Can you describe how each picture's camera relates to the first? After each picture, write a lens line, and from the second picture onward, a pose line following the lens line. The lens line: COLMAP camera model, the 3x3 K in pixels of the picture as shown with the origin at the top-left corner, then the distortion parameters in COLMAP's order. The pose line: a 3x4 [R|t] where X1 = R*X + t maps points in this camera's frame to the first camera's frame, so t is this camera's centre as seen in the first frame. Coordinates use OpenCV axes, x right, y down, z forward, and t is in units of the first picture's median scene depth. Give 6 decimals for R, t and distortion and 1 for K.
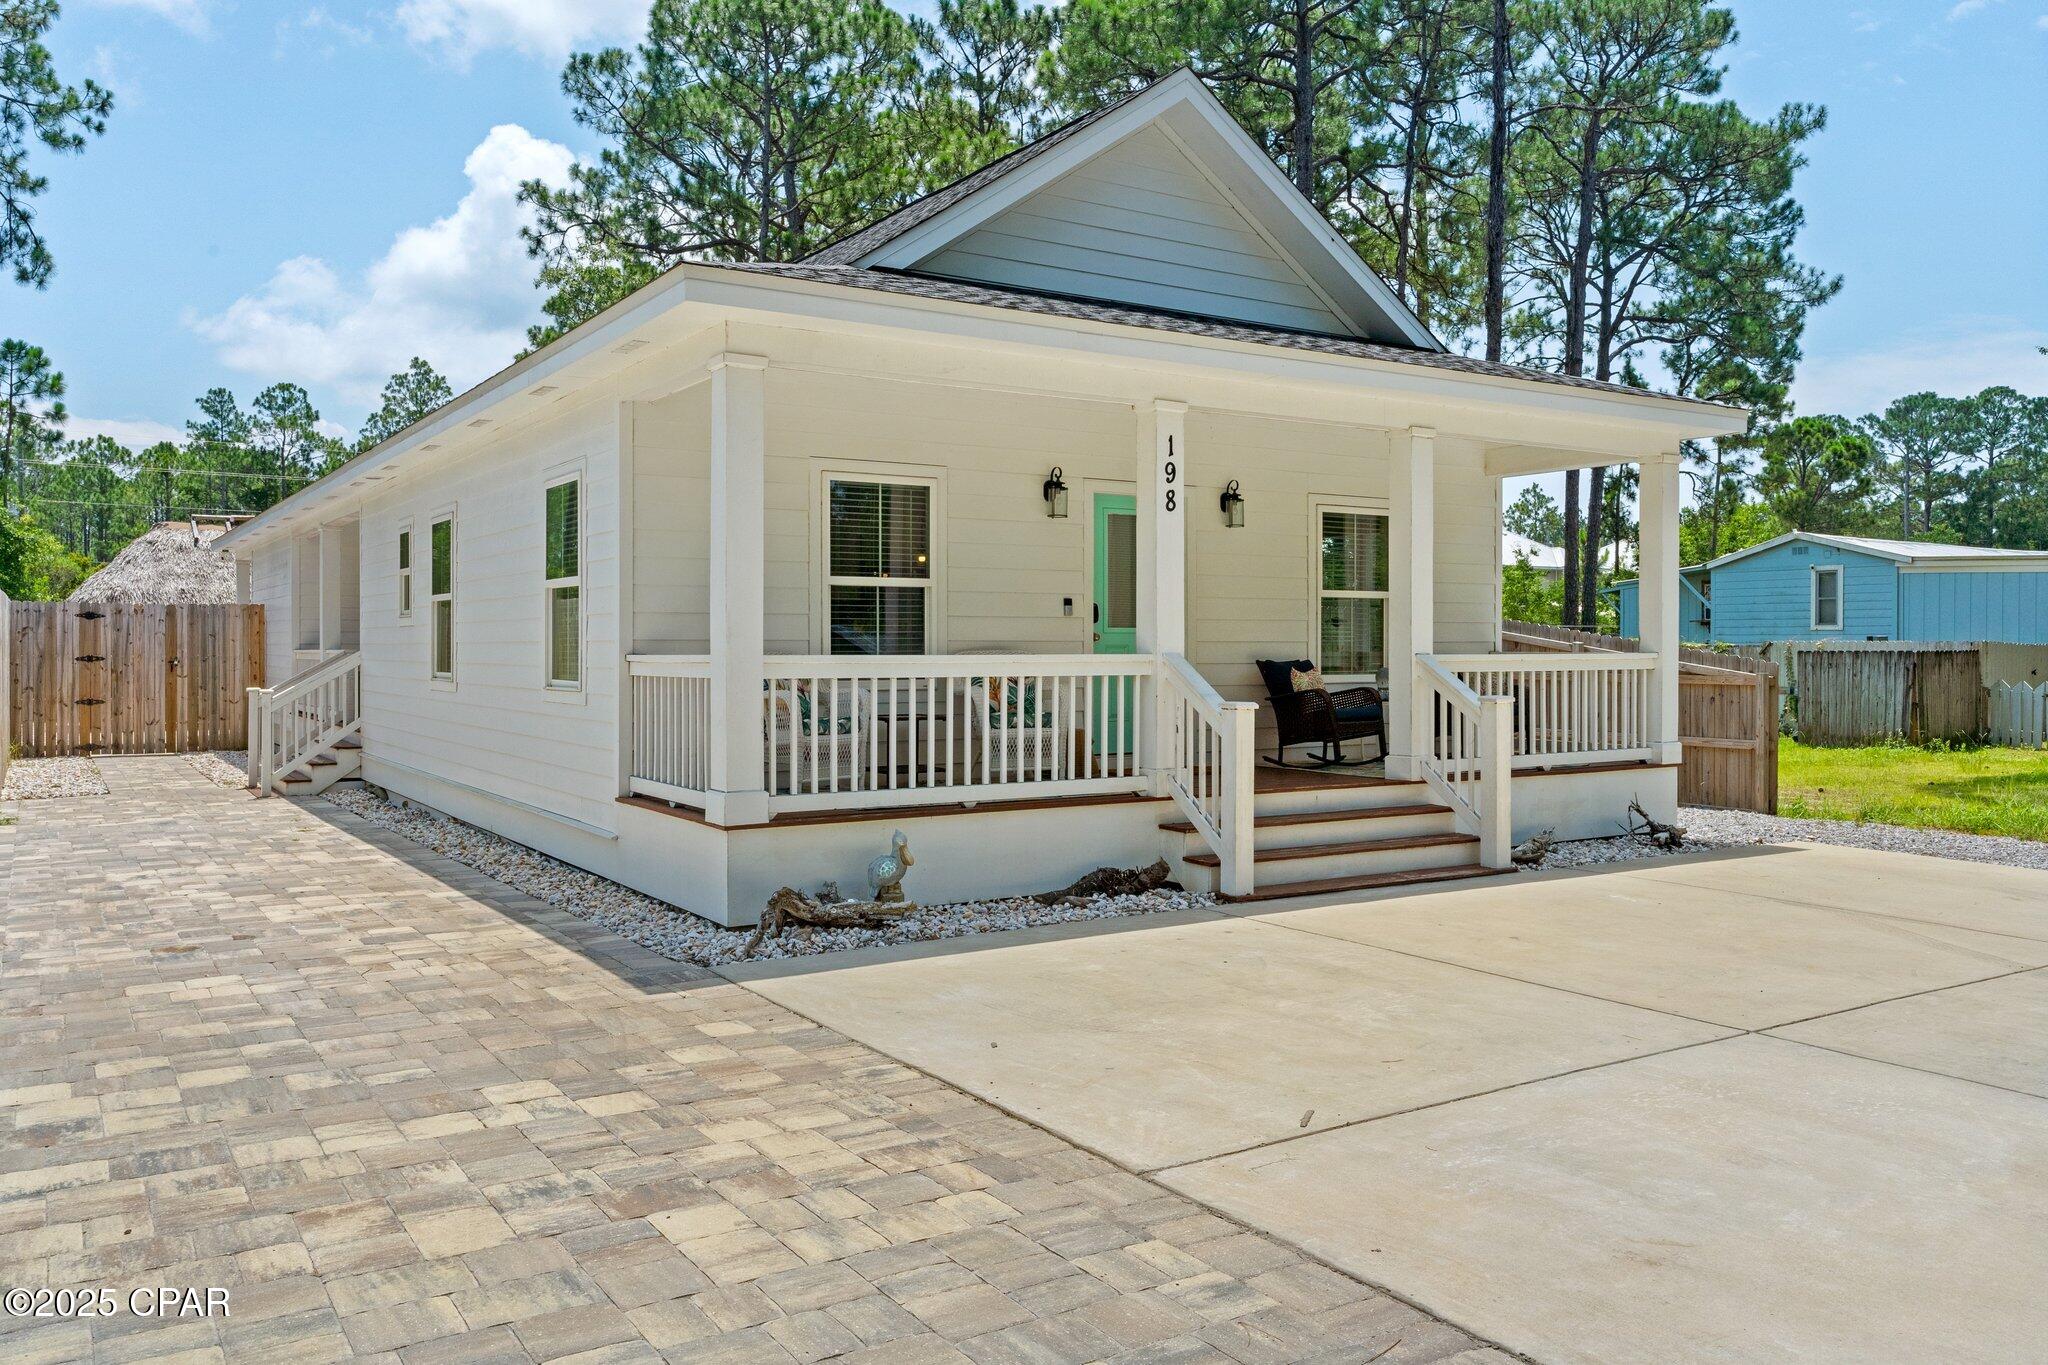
lens RADIAL K [[1570.2, 0, 1029.4], [0, 1570.2, 663.8], [0, 0, 1]] dist [-0.001071, -0.001651]
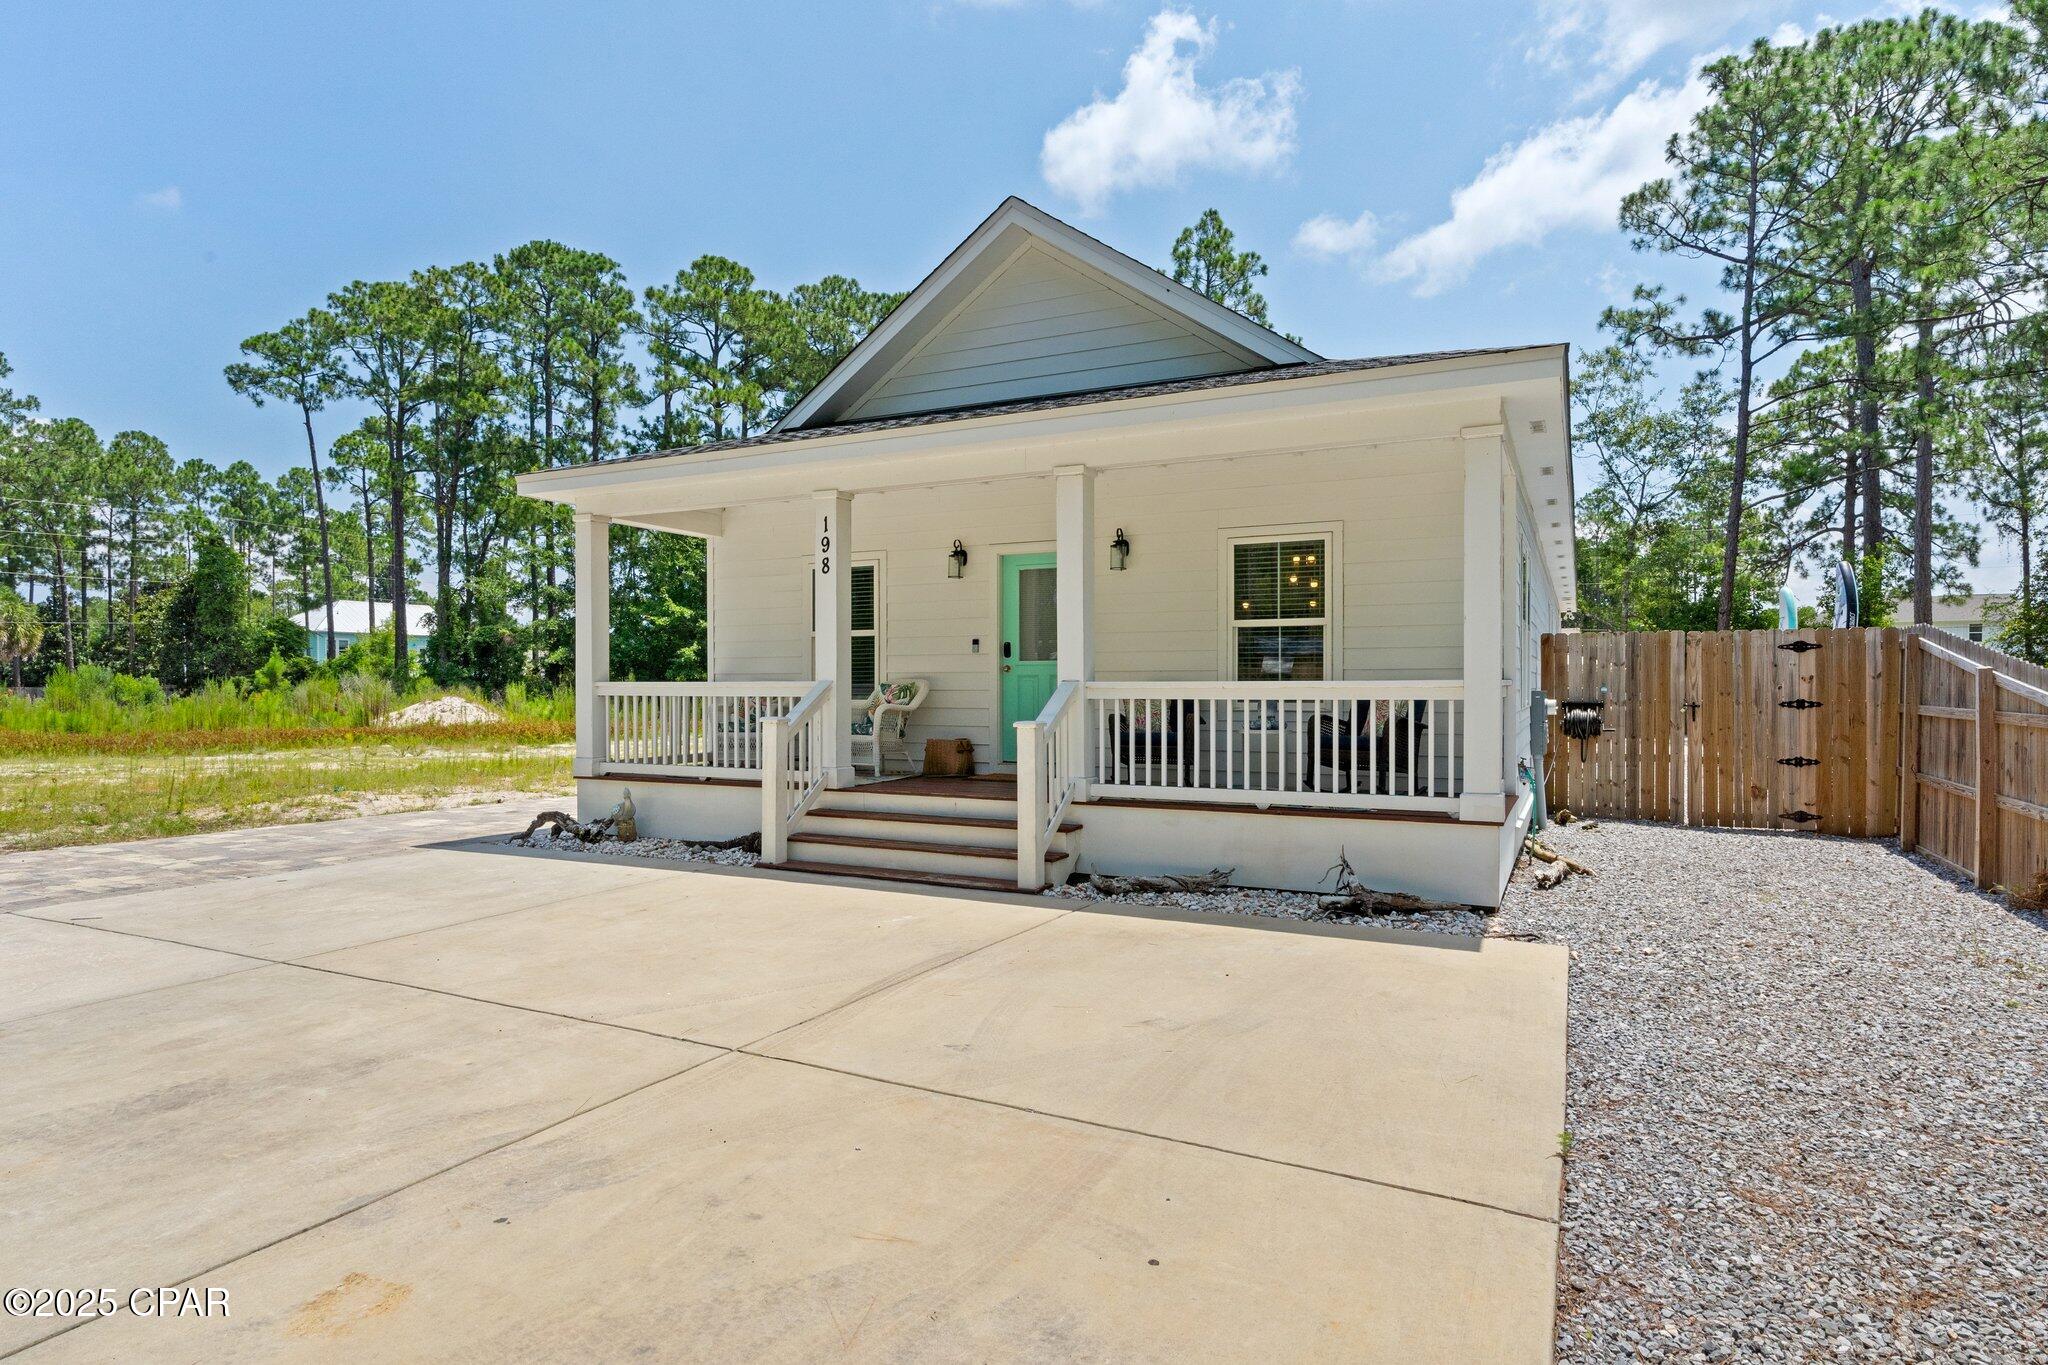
lens RADIAL K [[1106.7, 0, 1027.8], [0, 1106.7, 697.0], [0, 0, 1]] dist [-0.011848, 0.008127]
pose [[0.505447, 0.012108, -0.862773, 0.892166], [-0.006034, 0.999927, 0.010497, -0.003478], [0.862837, -0.000099, 0.505483, 0.610872]]
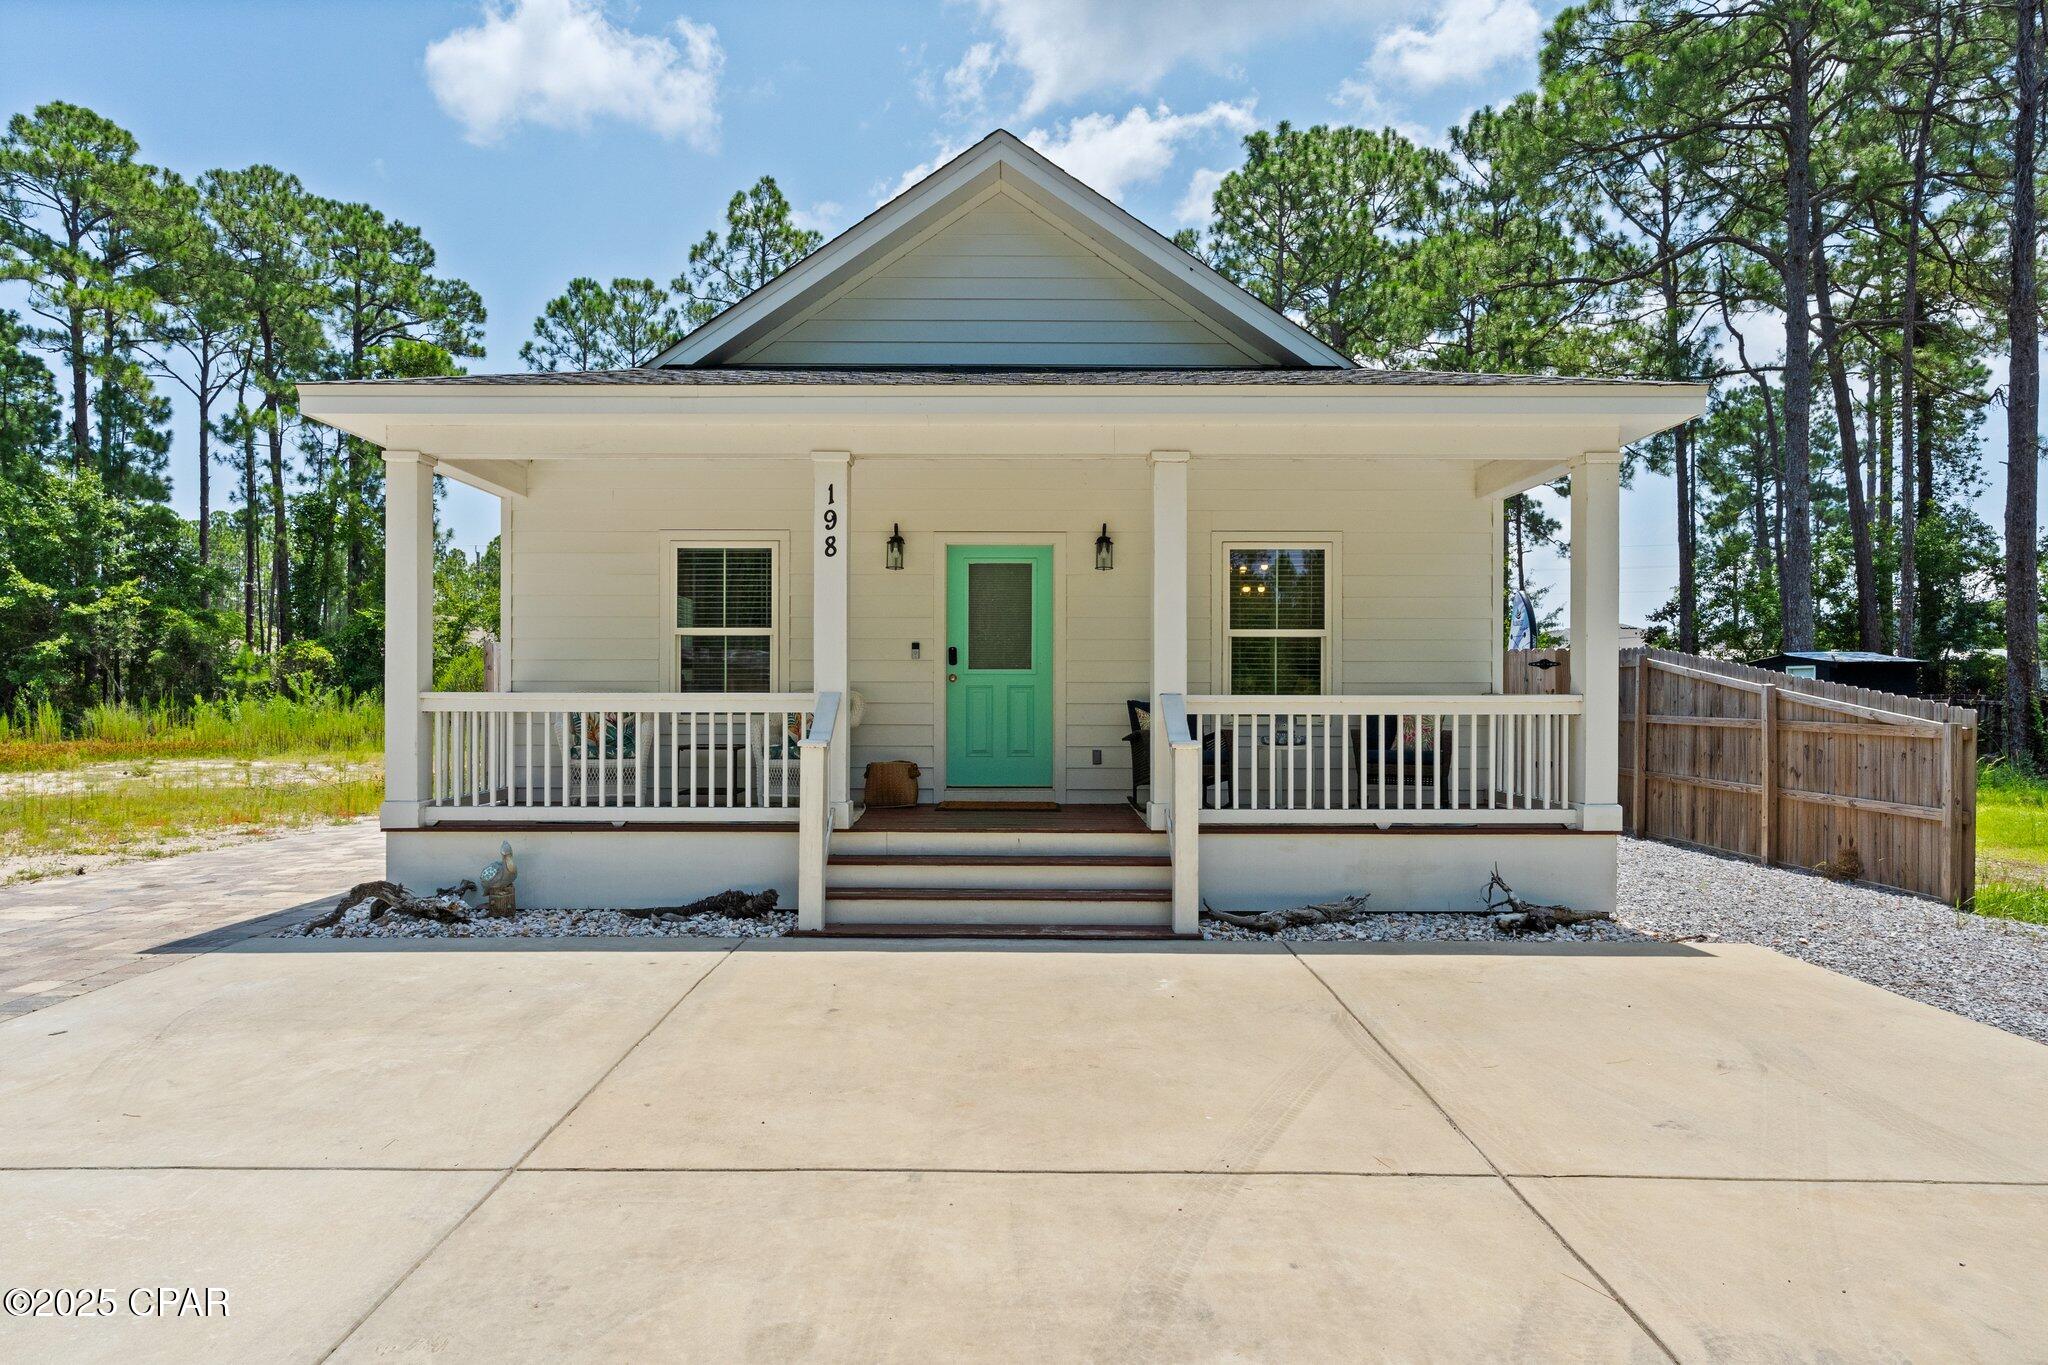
lens RADIAL K [[1175.7, 0, 993.1], [0, 1175.7, 697.5], [0, 0, 1]] dist [-0.000390, 0.000263]
pose [[0.835045, 0.006588, -0.550143, 0.555352], [-0.008081, 0.999967, -0.000292, -0.003473], [0.550123, 0.004689, 0.835071, 0.366477]]
